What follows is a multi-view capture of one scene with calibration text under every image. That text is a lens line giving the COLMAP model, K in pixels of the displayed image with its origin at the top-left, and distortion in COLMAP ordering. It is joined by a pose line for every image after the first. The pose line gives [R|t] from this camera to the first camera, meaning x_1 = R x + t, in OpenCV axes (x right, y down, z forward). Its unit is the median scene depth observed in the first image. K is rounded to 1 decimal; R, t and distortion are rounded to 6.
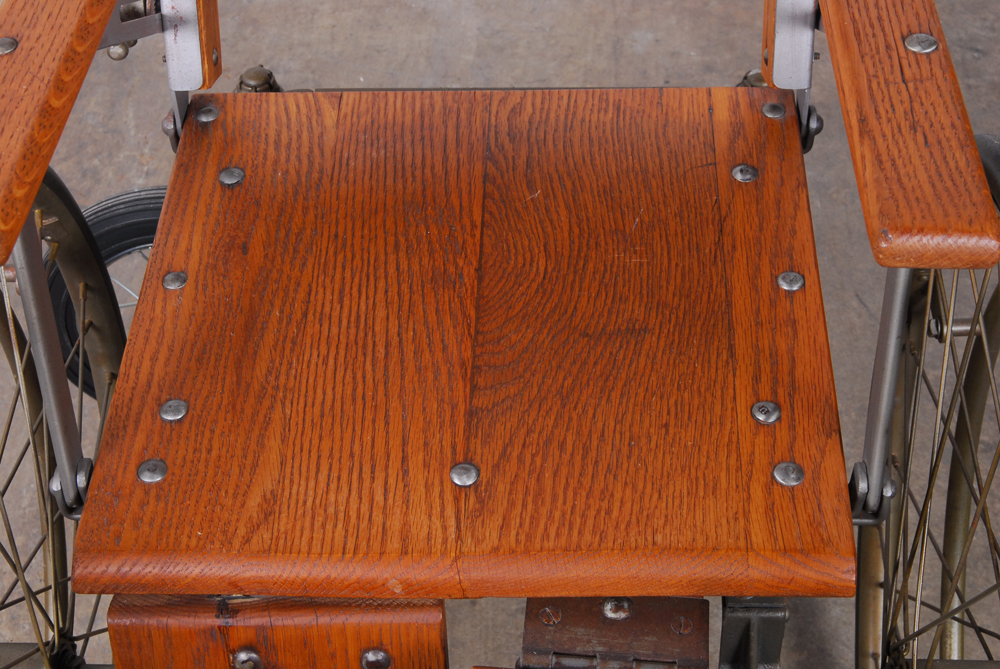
lens RADIAL K [[1977.9, 0, 500.6], [0, 1977.9, 334.8], [0, 0, 1]] dist [0.025679, 0.000000]
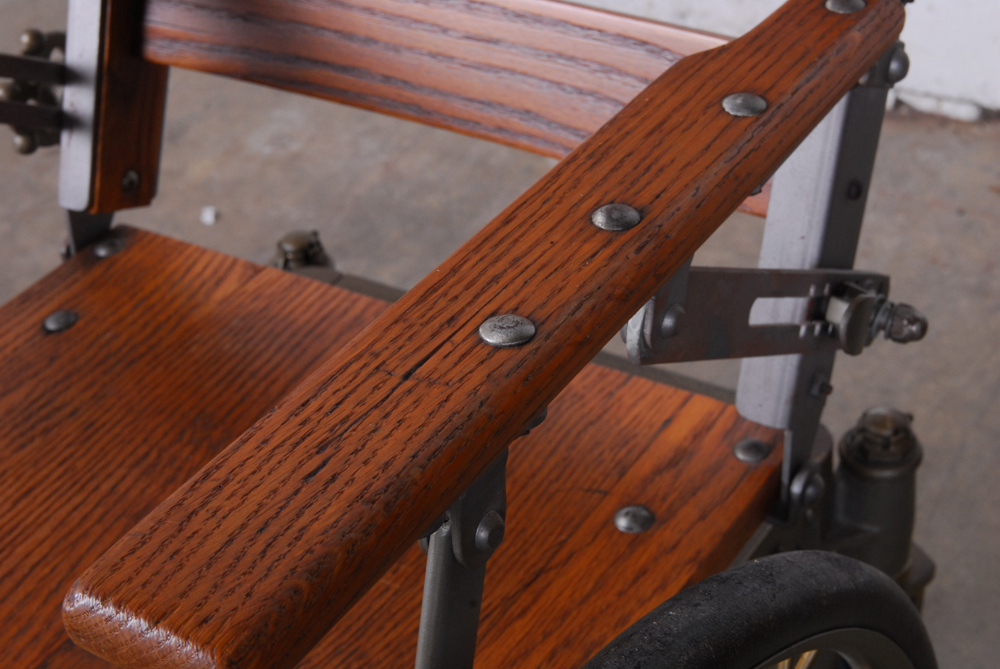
lens RADIAL K [[1960.4, 0, 499.6], [0, 1960.4, 334.3], [0, 0, 1]] dist [0.053827, 0.000000]
pose [[0.841520, 0.264426, -0.471086, 0.404695], [-0.326380, 0.943735, -0.053297, -0.096713], [0.430488, 0.198604, 0.880475, 0.416735]]
